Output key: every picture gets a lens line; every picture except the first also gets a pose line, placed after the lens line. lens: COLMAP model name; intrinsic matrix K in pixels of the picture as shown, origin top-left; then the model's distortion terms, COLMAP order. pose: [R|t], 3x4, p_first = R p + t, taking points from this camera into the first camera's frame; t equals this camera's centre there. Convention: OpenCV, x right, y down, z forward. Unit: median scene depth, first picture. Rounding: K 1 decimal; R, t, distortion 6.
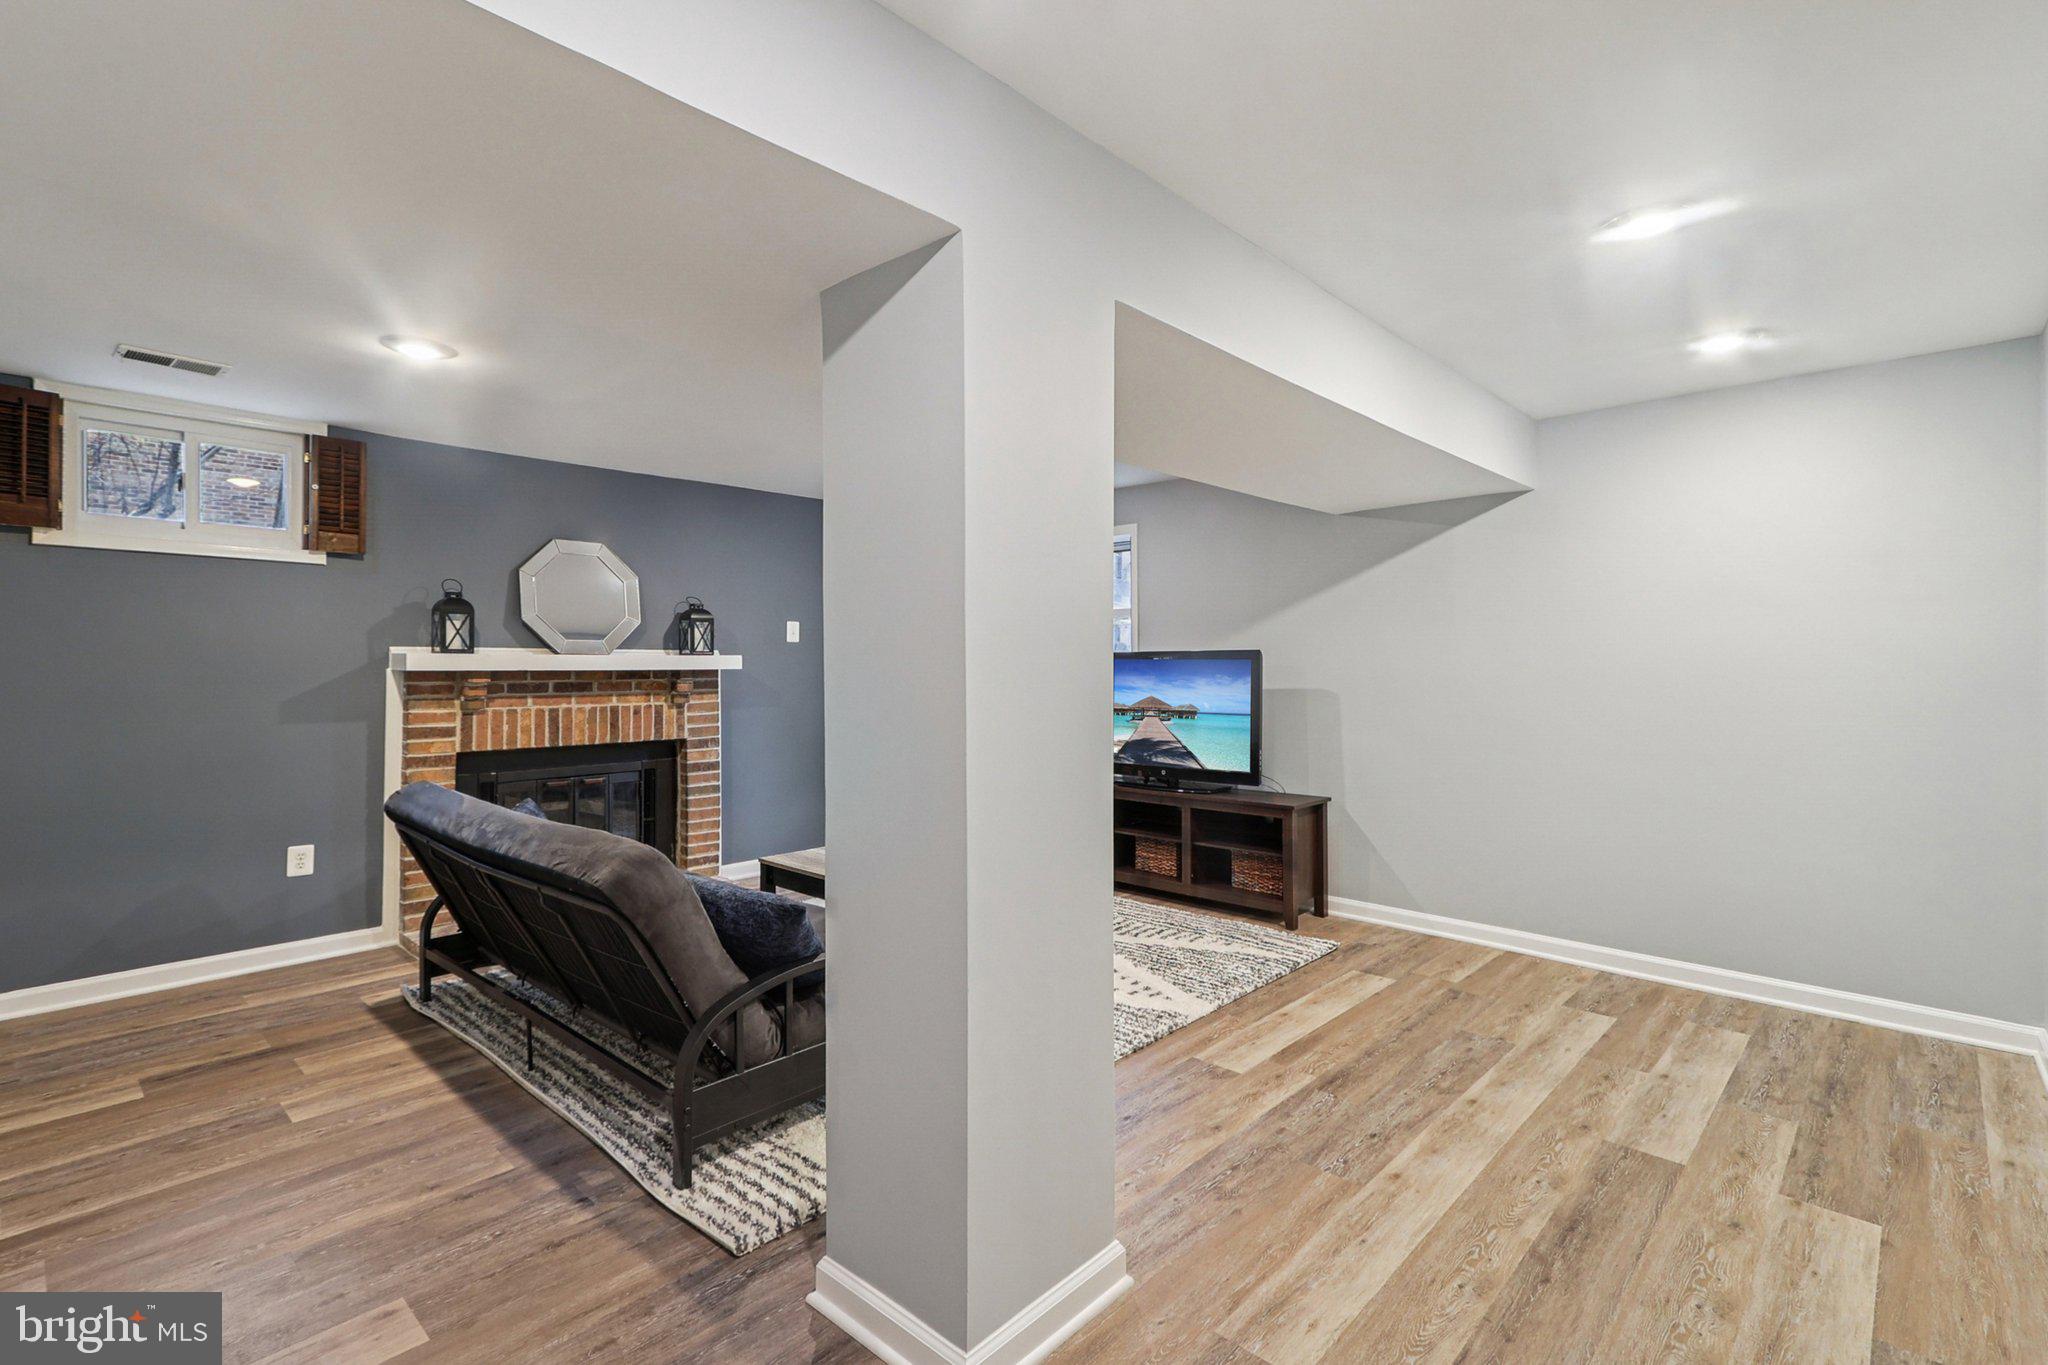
lens RADIAL K [[950.4, 0, 1005.5], [0, 950.4, 666.0], [0, 0, 1]] dist [0.026599, -0.000357]
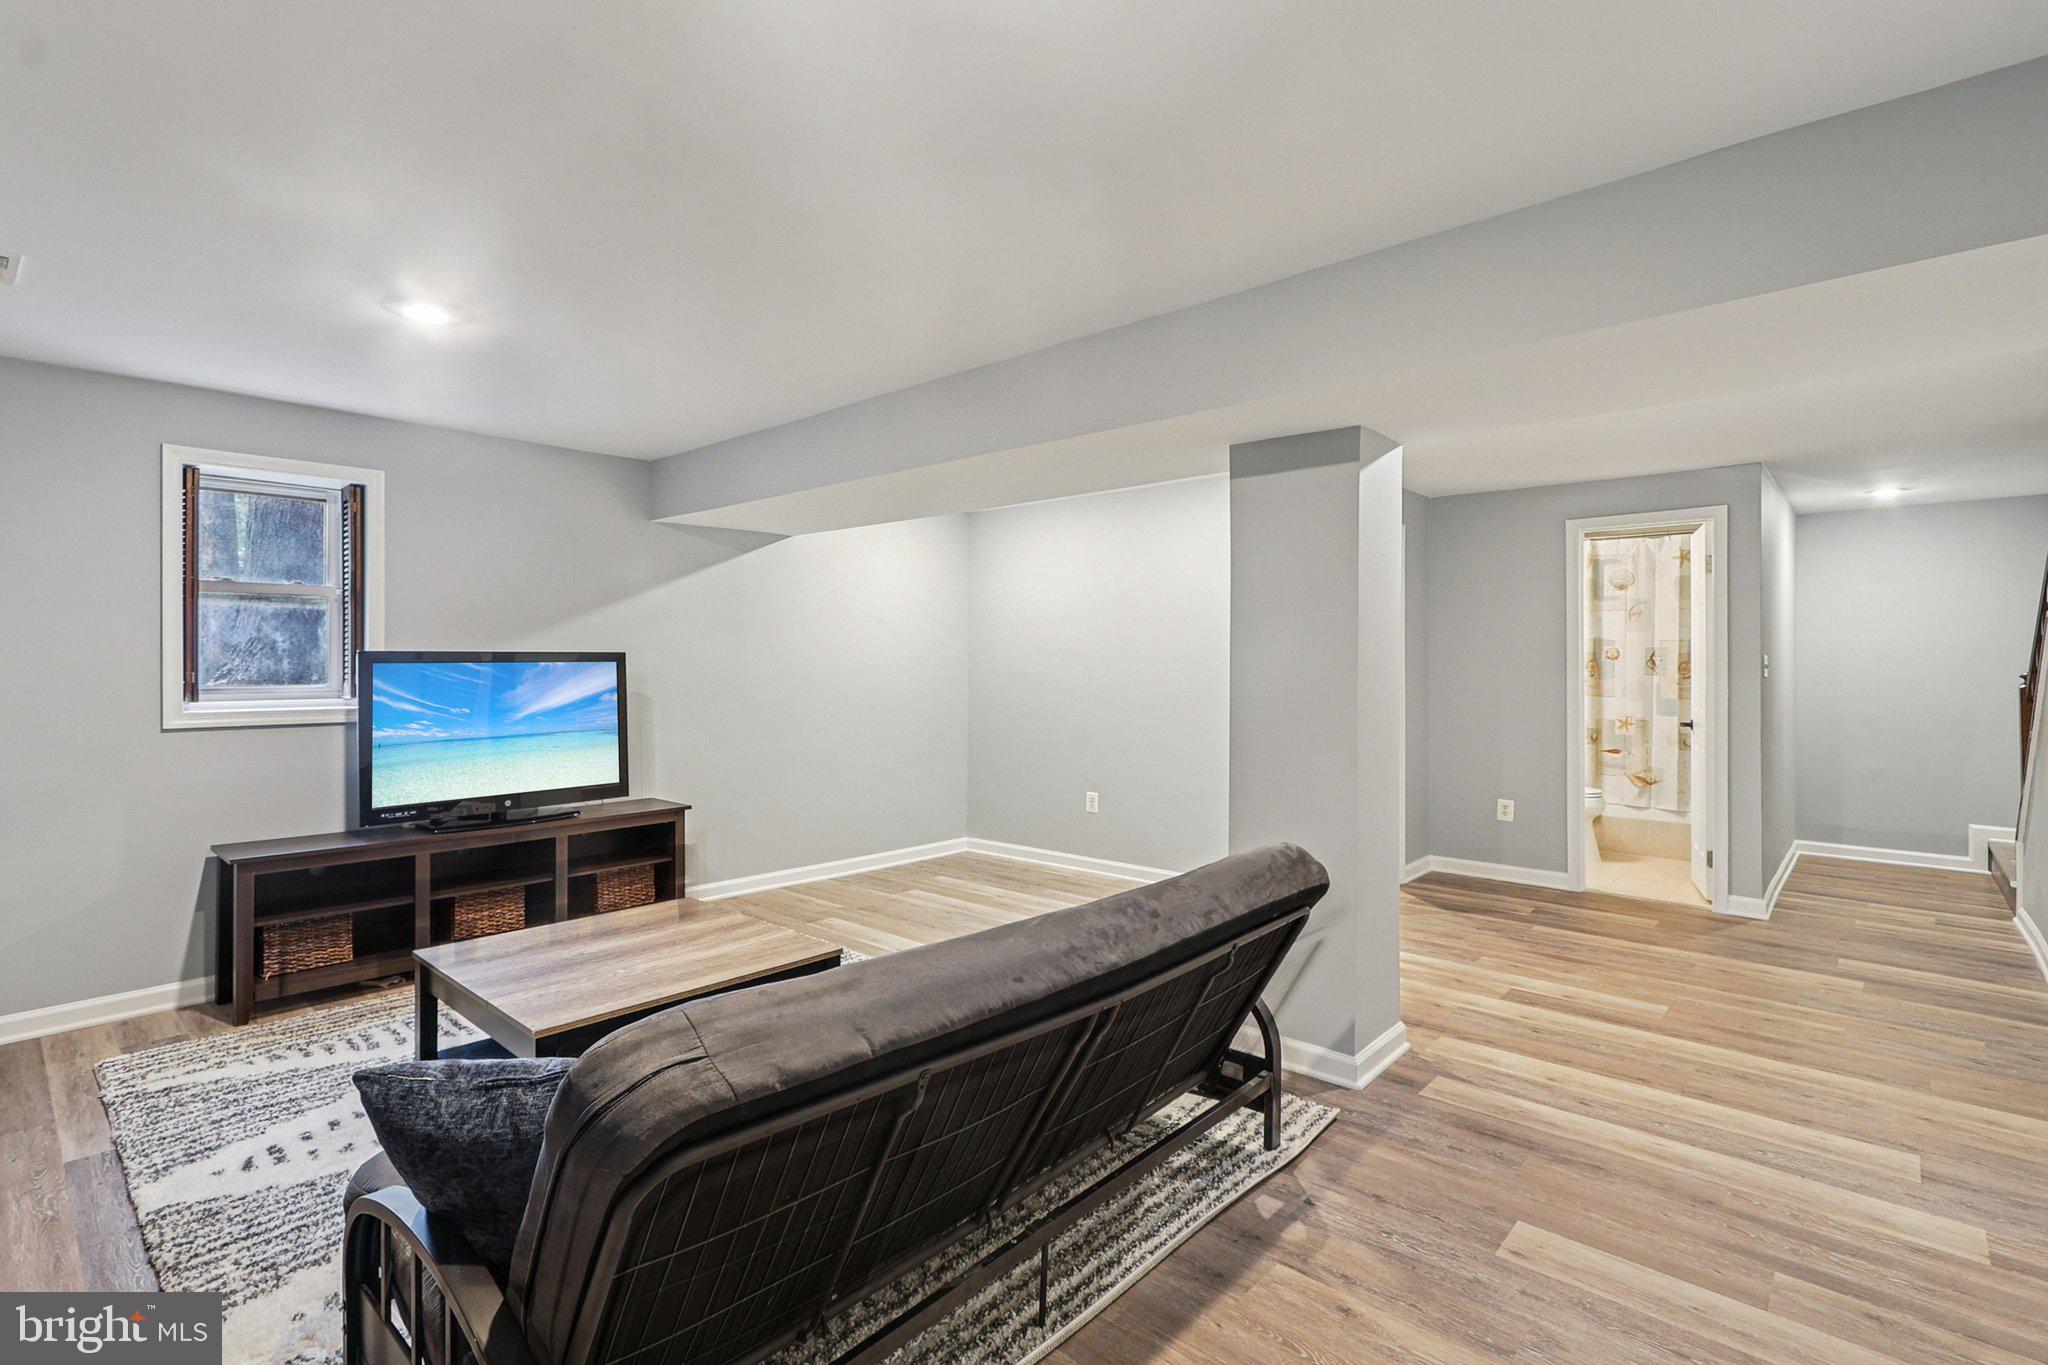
lens RADIAL K [[953.7, 0, 1002.9], [0, 953.7, 656.4], [0, 0, 1]] dist [-0.003444, -0.001182]
pose [[-0.011329, 0.008097, 0.999903, -0.685134], [0.003617, 0.999961, -0.008056, -0.003550], [-0.999929, 0.003525, -0.011358, 0.635548]]
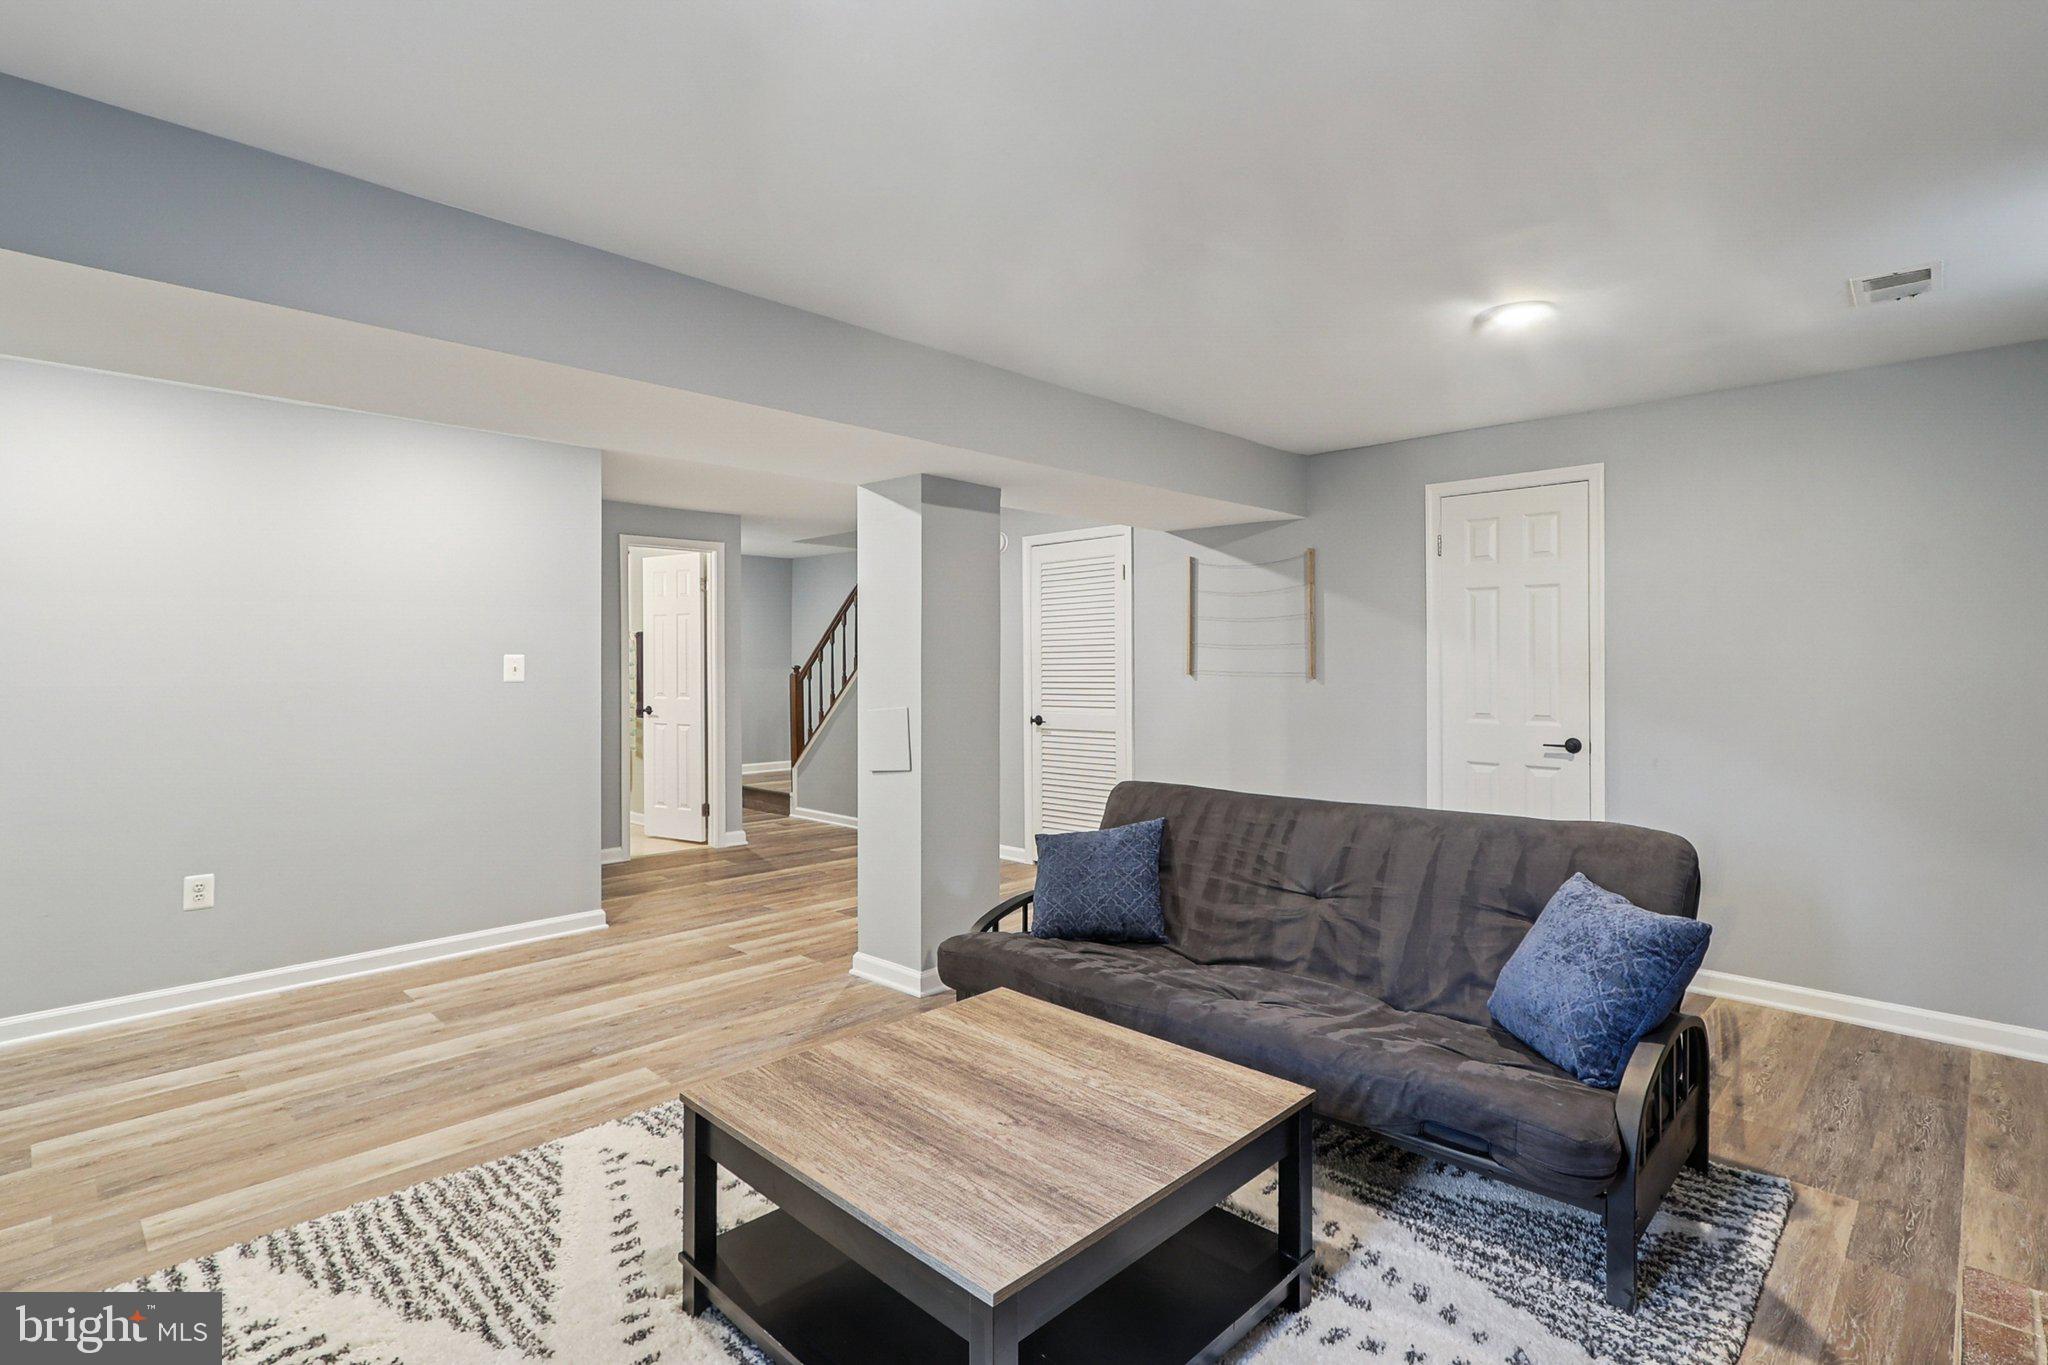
lens RADIAL K [[990.5, 0, 1022.6], [0, 990.5, 652.3], [0, 0, 1]] dist [-0.000682, -0.000337]
pose [[-0.999916, 0.002719, 0.012680, -0.106419], [0.002689, 0.999994, -0.002376, -0.009232], [-0.012686, -0.002342, -0.999917, 1.272899]]
